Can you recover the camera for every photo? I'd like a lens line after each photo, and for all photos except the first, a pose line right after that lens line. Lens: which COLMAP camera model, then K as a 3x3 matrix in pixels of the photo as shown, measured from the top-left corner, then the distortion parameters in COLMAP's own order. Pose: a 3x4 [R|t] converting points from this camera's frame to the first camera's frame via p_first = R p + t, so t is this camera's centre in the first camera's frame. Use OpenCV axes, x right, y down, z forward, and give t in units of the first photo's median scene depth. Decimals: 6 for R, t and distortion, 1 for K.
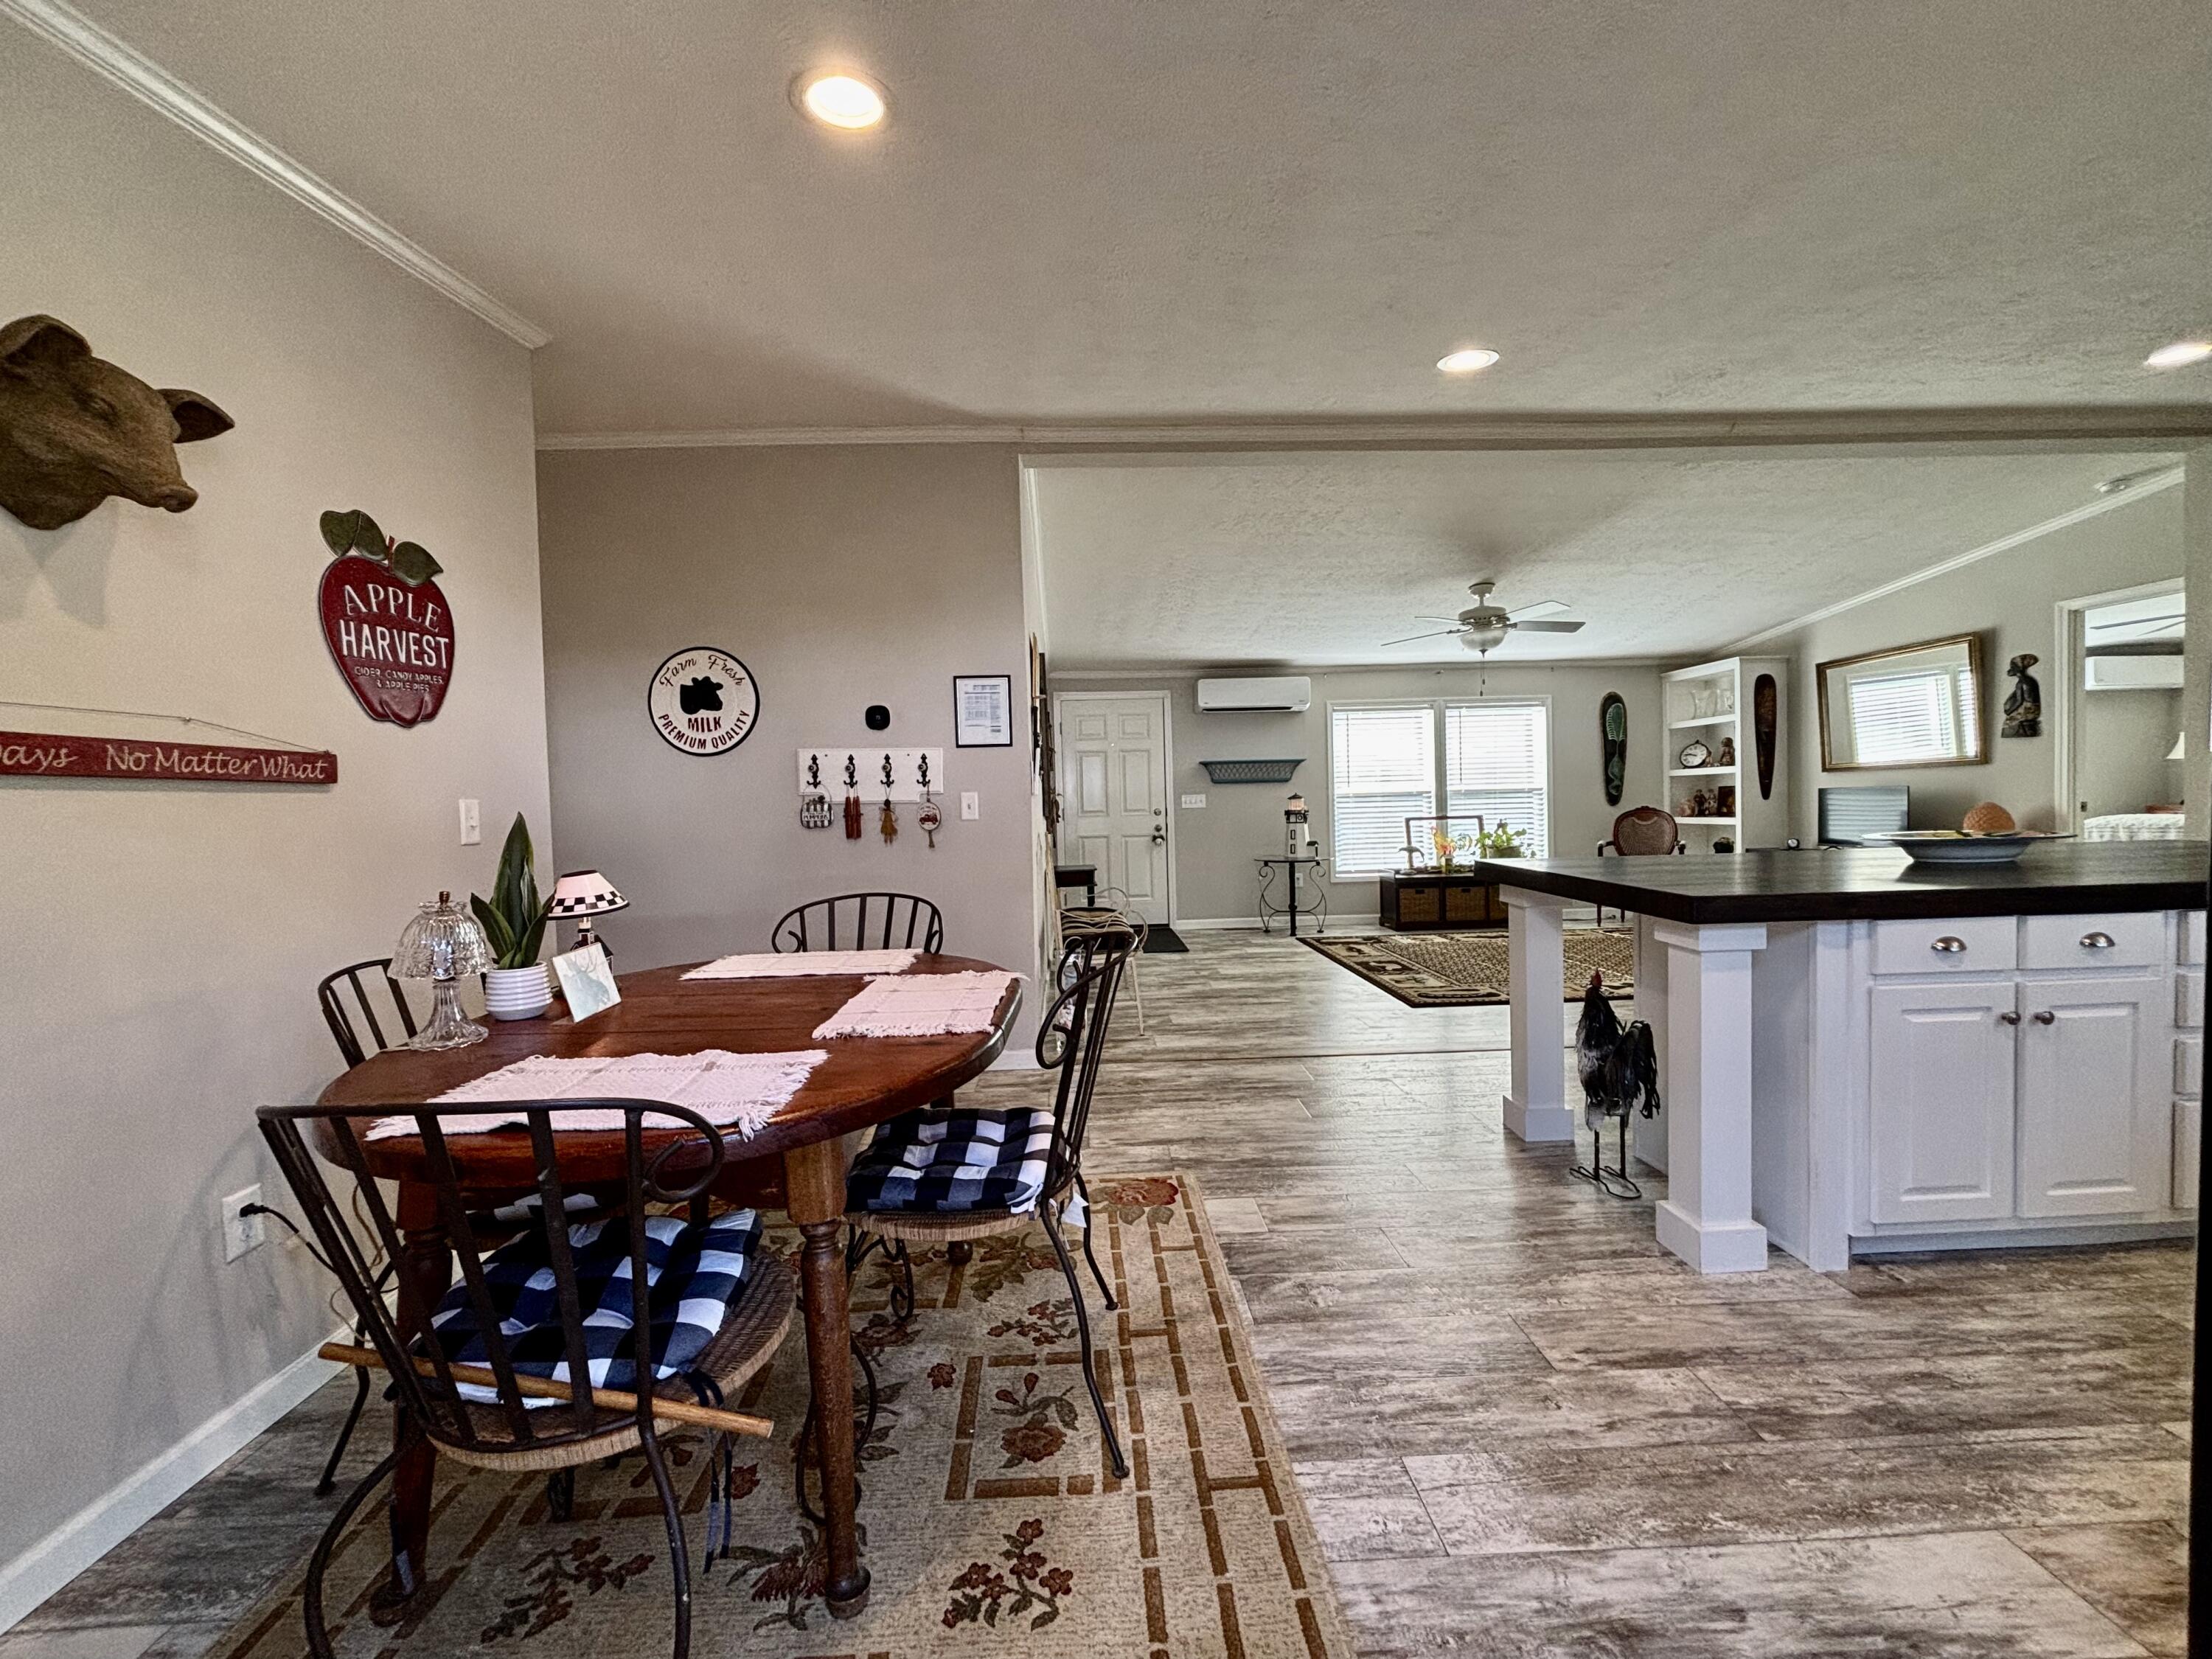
lens RADIAL K [[885.1, 0, 1109.7], [0, 885.1, 833.5], [0, 0, 1]] dist [0.001825, -0.000803]
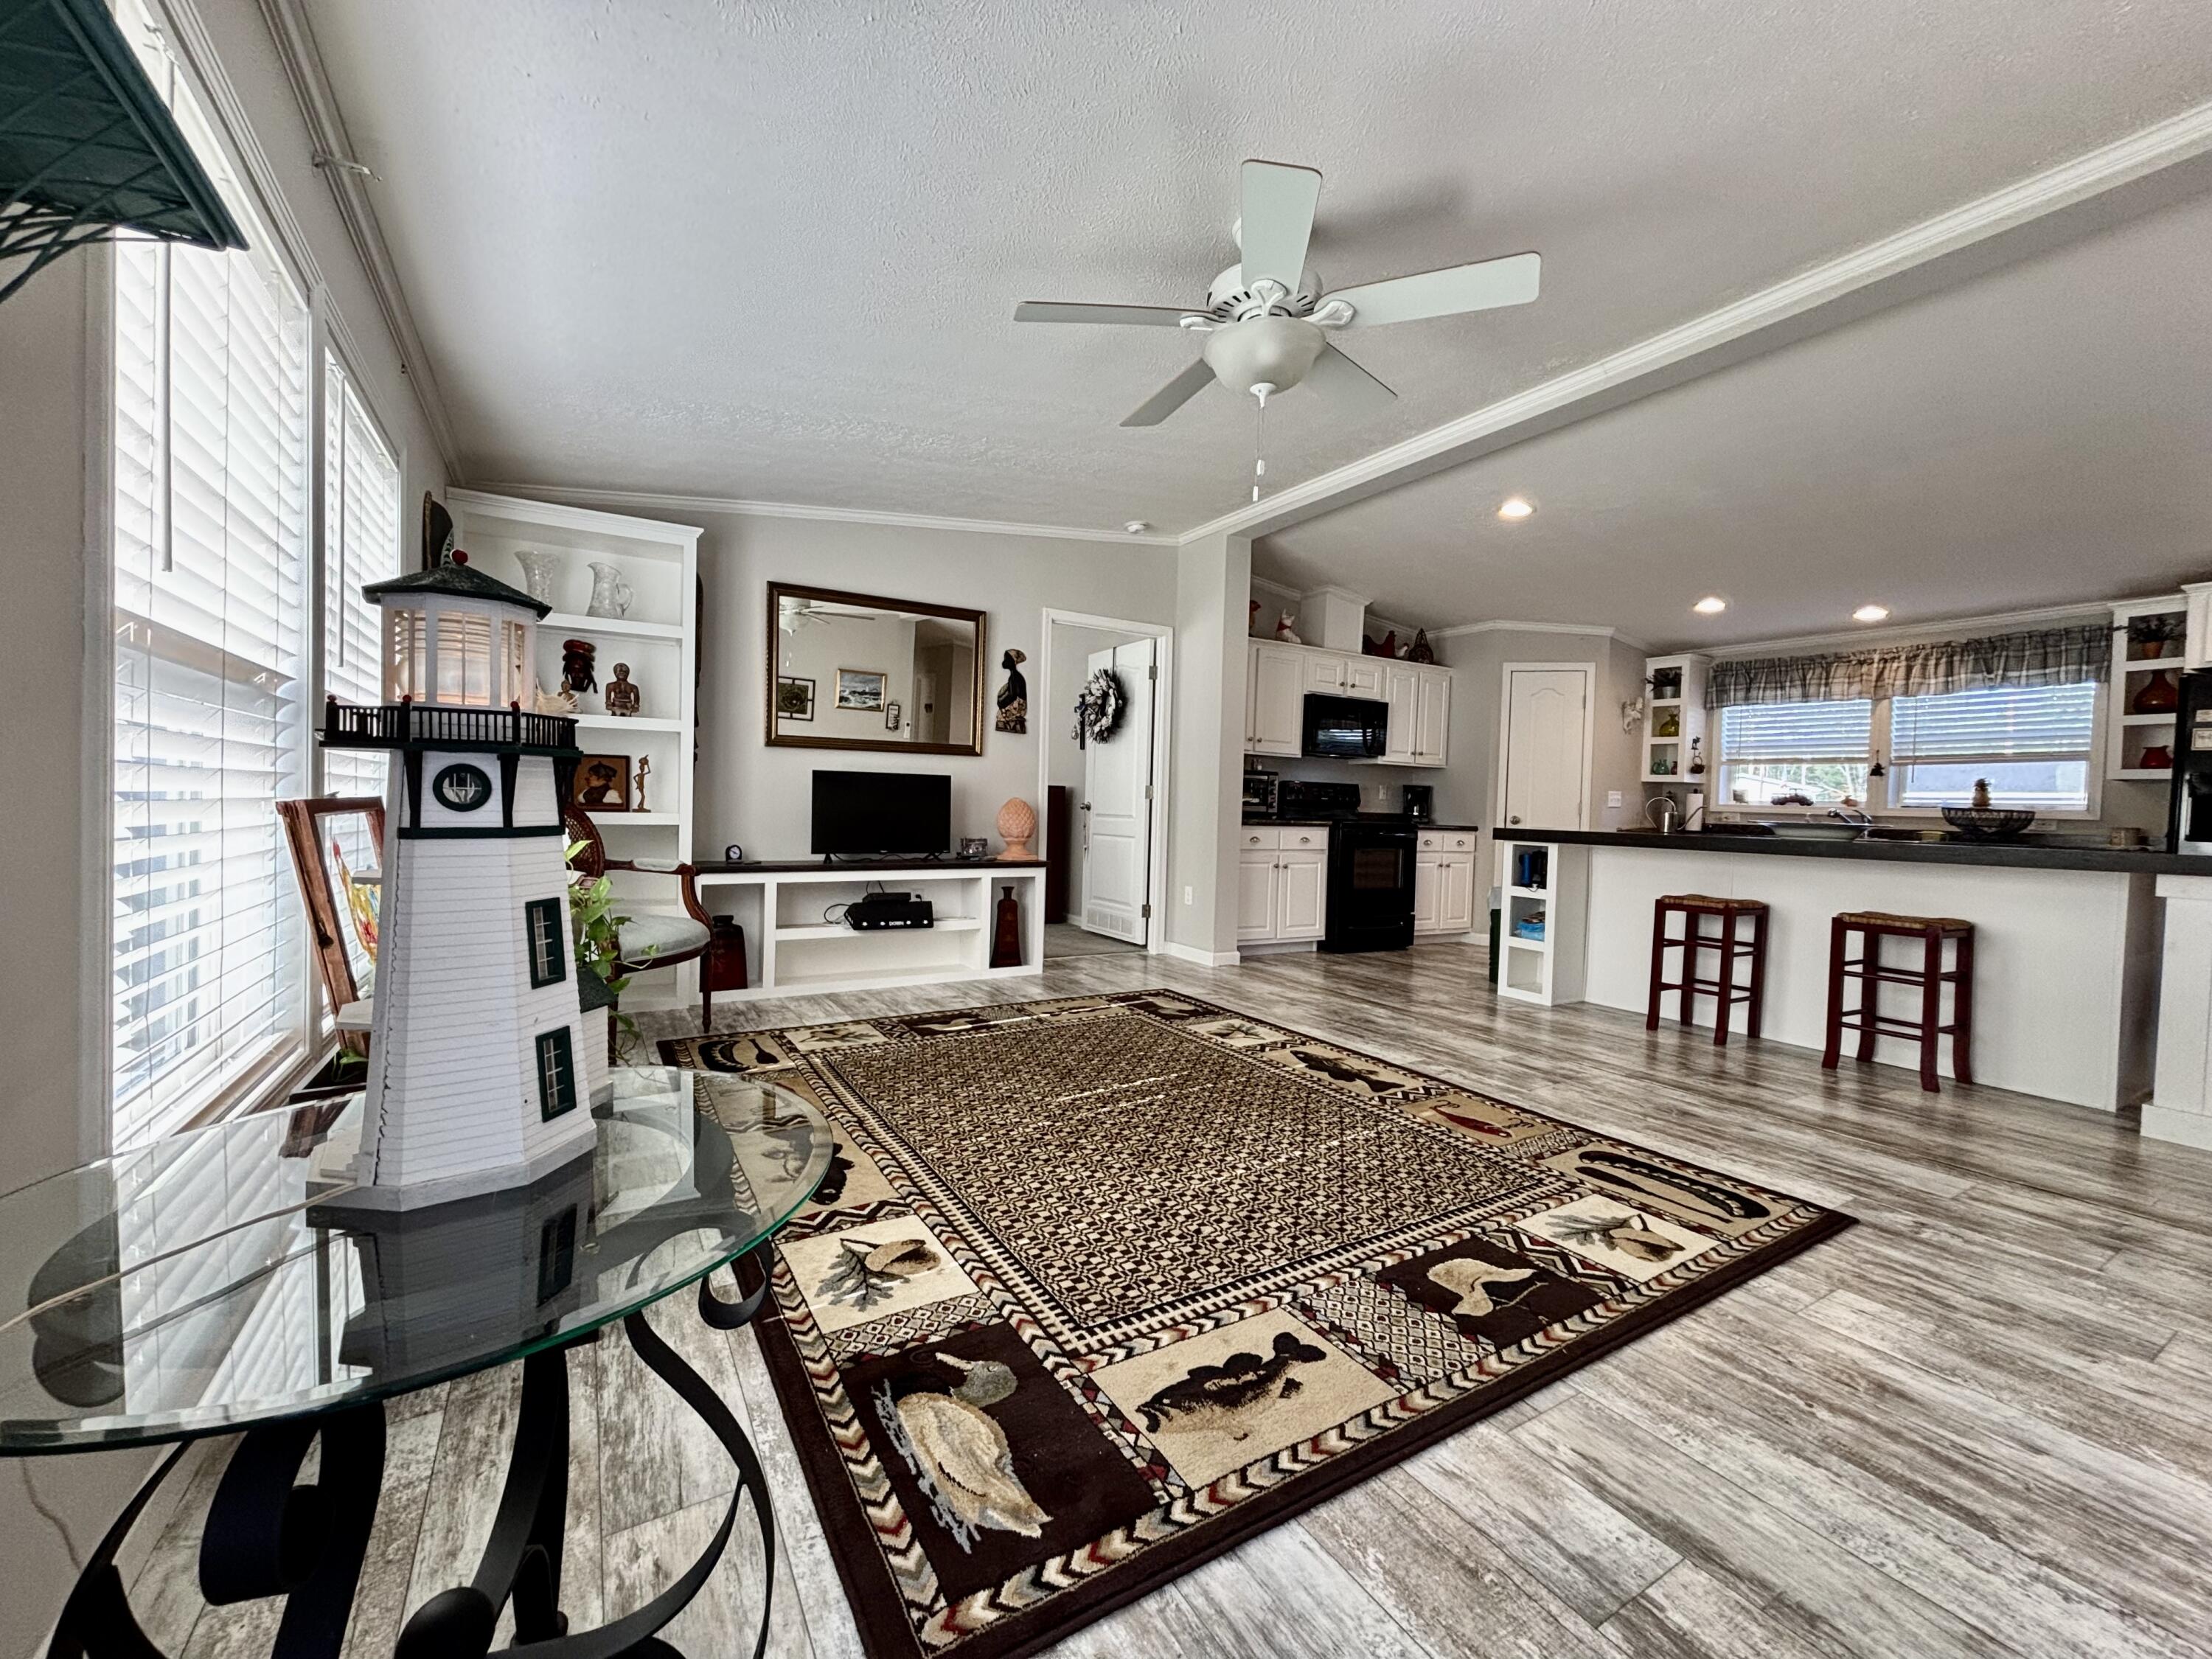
lens RADIAL K [[885.1, 0, 1099.2], [0, 885.1, 837.0], [0, 0, 1]] dist [0.001825, -0.000803]
pose [[-0.477935, -0.018361, 0.878203, 0.087966], [0.015735, 0.999442, 0.029459, -0.015494], [-0.878254, 0.027898, -0.477379, 1.057146]]
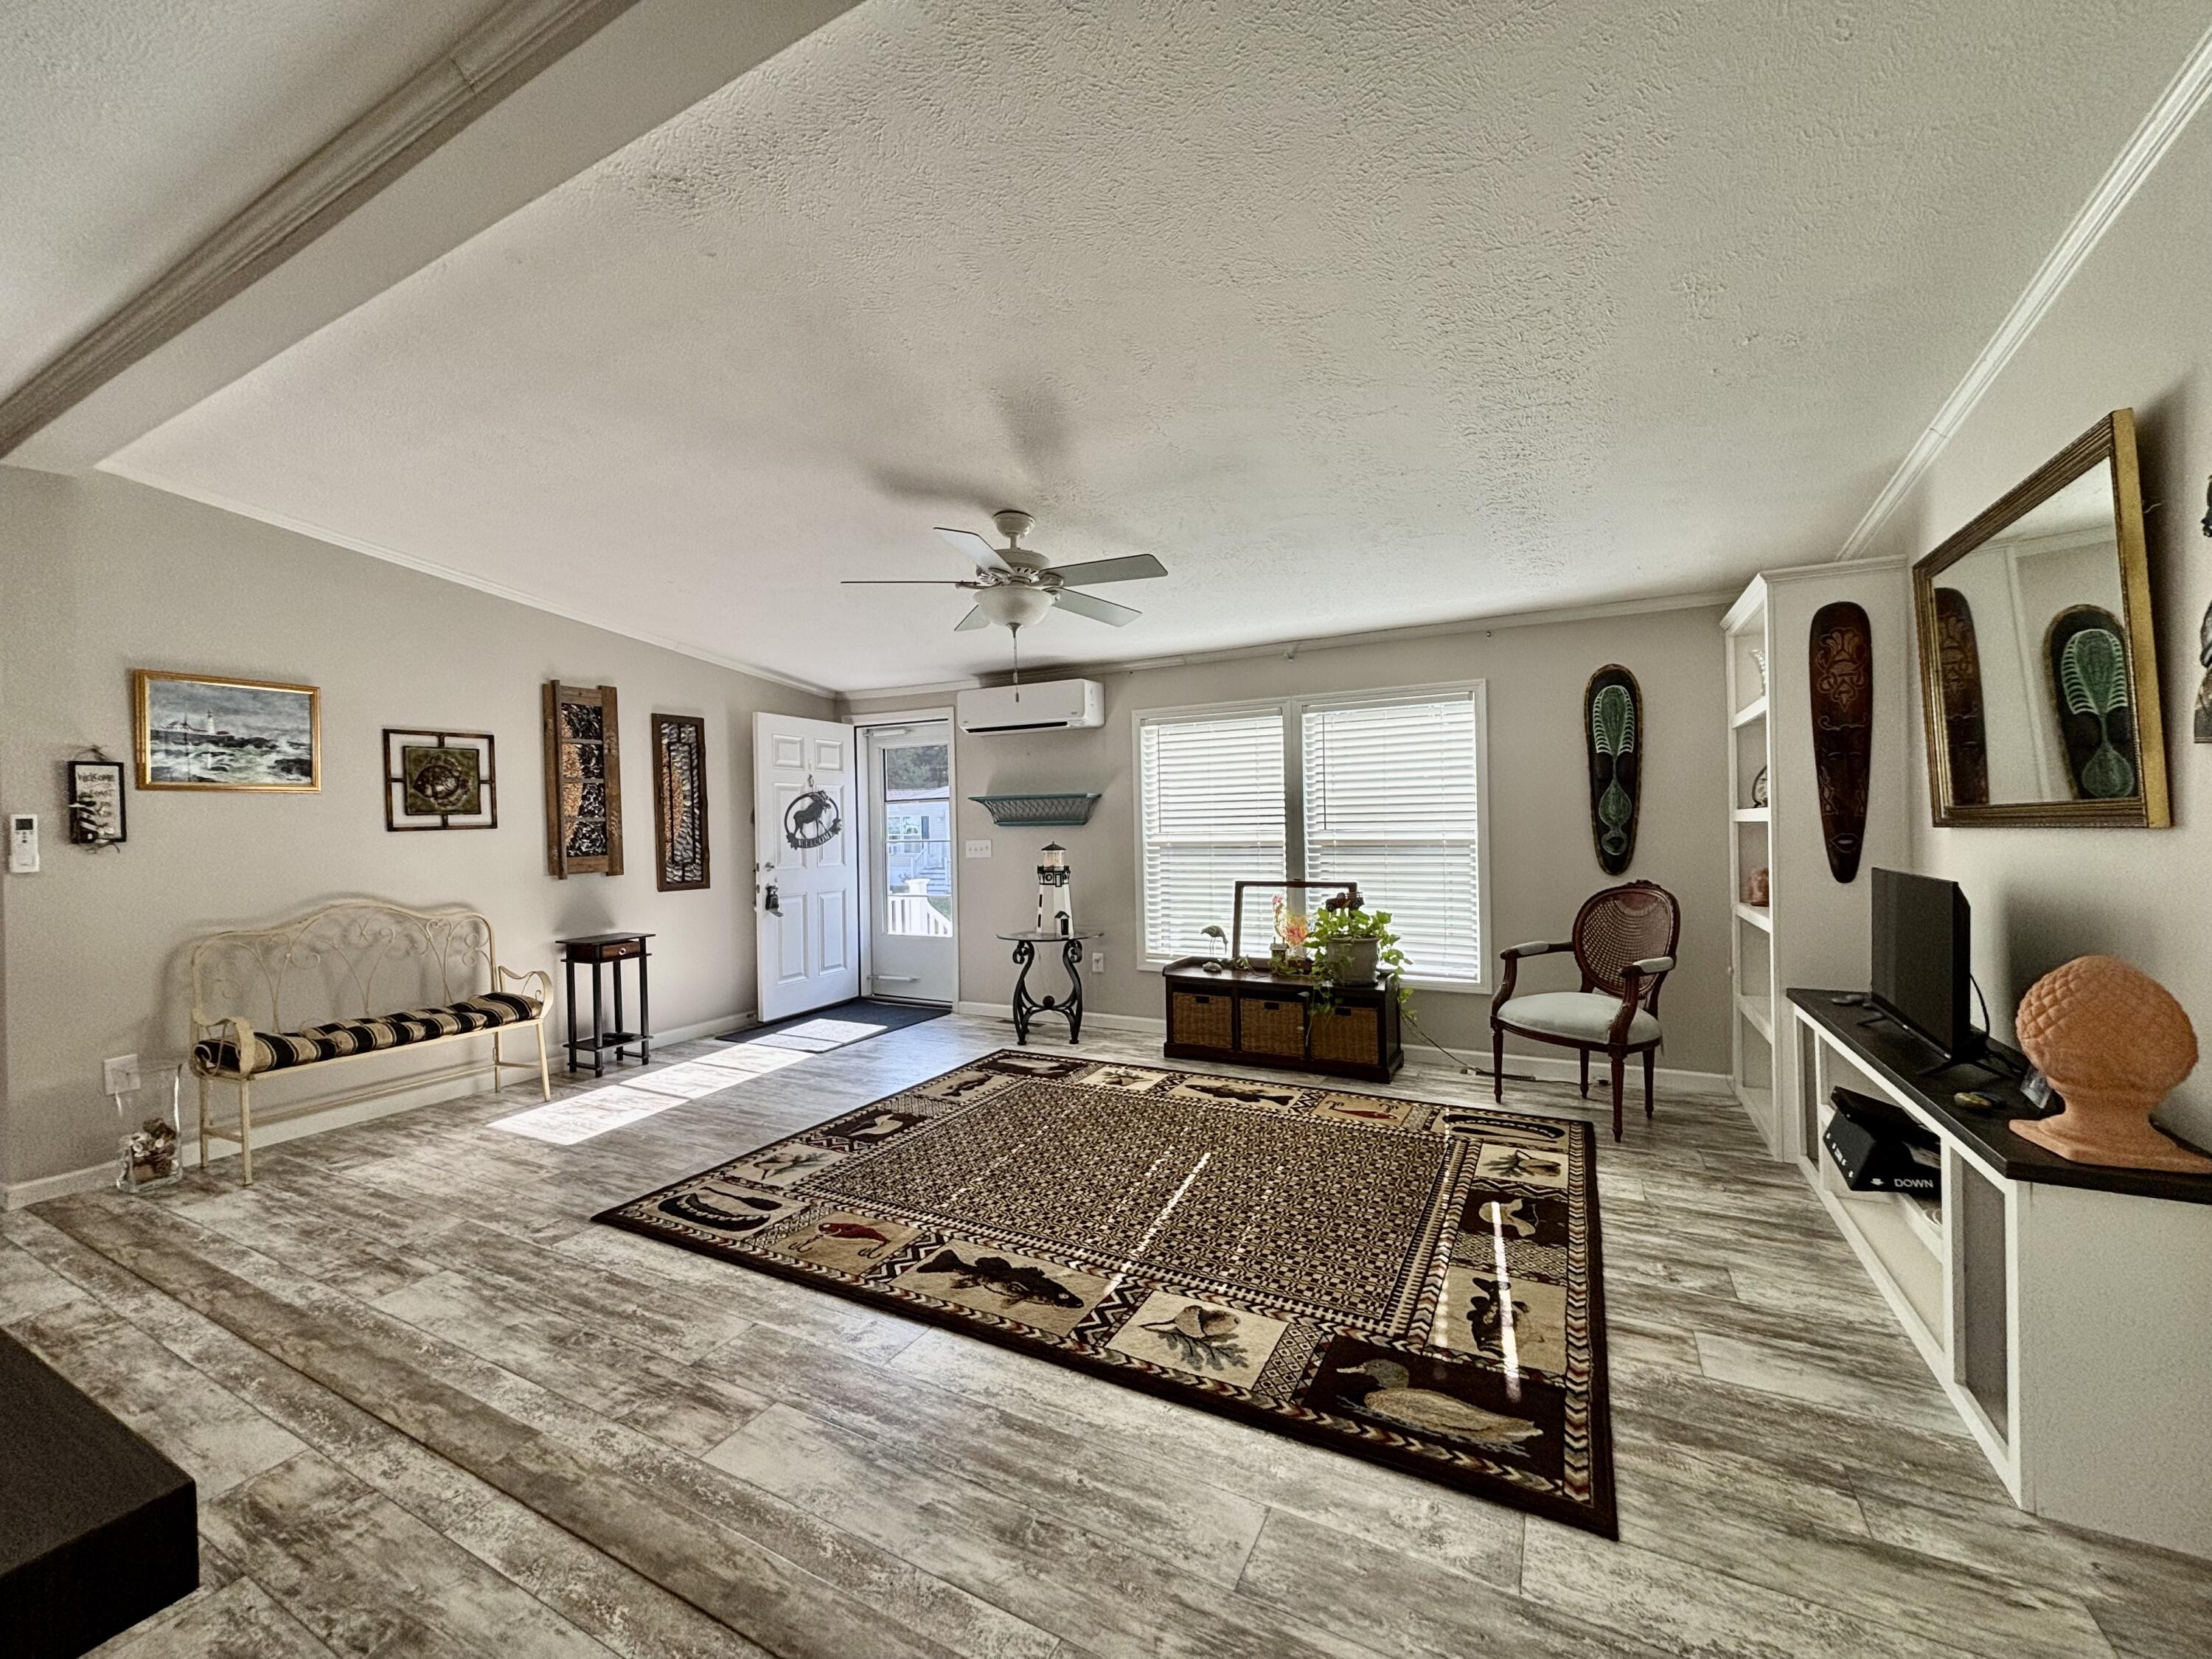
lens RADIAL K [[885.1, 0, 1098.0], [0, 885.1, 824.8], [0, 0, 1]] dist [0.001825, -0.000803]
pose [[0.863754, 0.010842, -0.503798, 0.650224], [-0.022061, 0.999624, -0.016312, -0.052762], [0.503431, 0.025204, 0.863668, 0.430338]]
